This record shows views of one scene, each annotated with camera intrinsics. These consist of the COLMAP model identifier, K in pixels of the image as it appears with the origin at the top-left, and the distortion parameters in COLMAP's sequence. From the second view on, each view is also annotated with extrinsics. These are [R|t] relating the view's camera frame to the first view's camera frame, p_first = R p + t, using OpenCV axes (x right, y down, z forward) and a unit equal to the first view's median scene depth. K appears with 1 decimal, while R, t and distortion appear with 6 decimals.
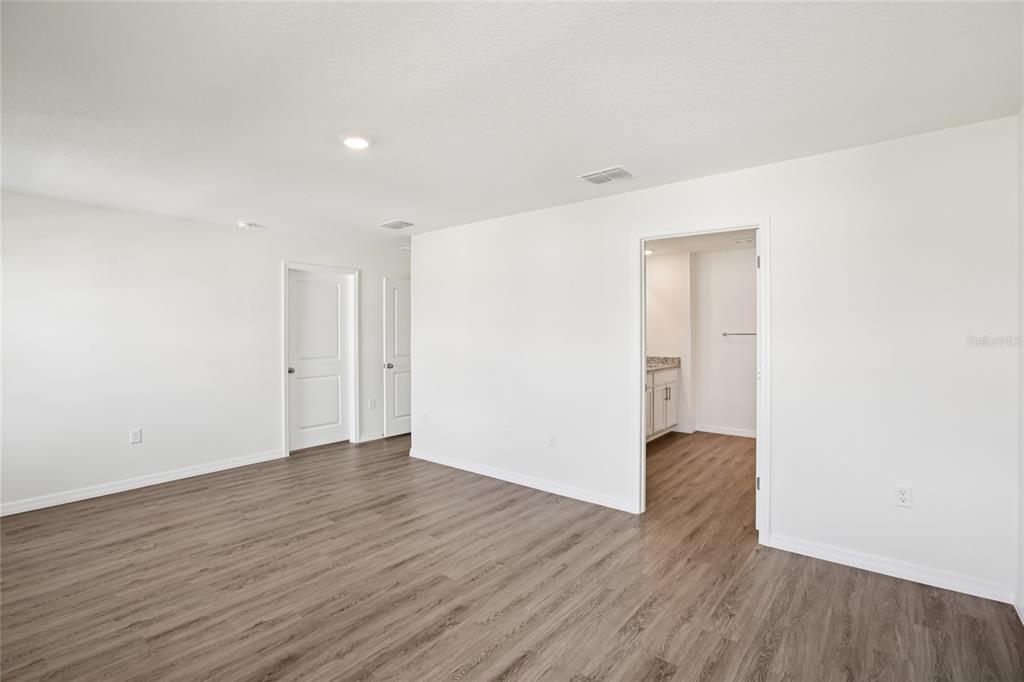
lens RADIAL K [[466.9, 0, 506.0], [0, 466.9, 334.7], [0, 0, 1]] dist [-0.046837, 0.012373]
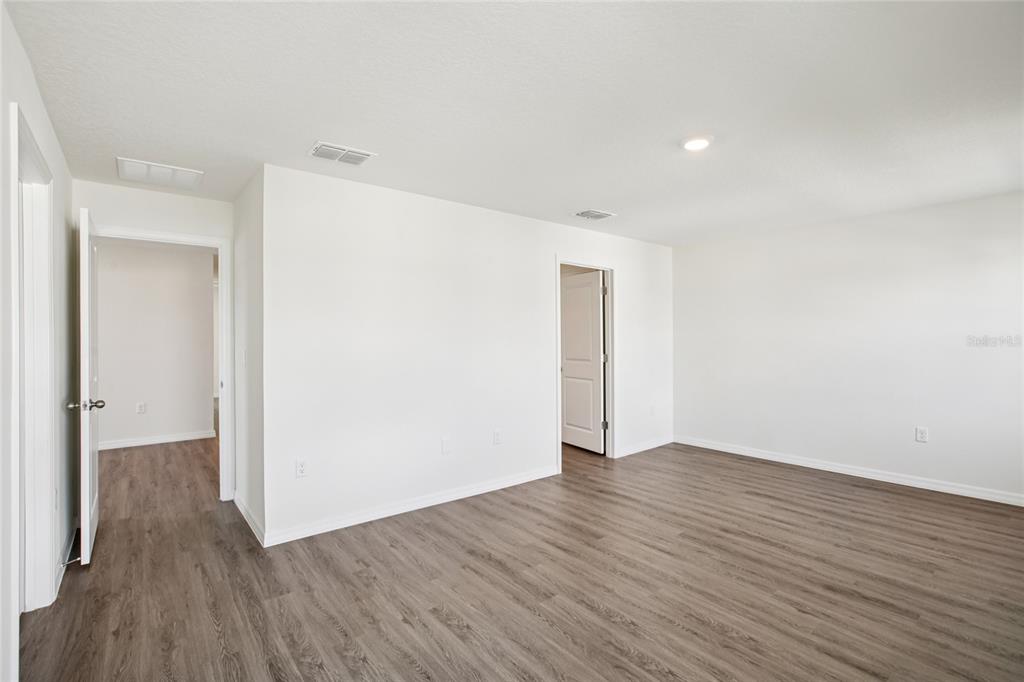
lens RADIAL K [[466.9, 0, 506.0], [0, 466.9, 334.7], [0, 0, 1]] dist [-0.046837, 0.012373]
pose [[0.206347, 0.006580, 0.978457, -1.303510], [0.006166, 0.999949, -0.008025, 0.012055], [-0.978459, 0.007689, 0.206296, 1.111608]]
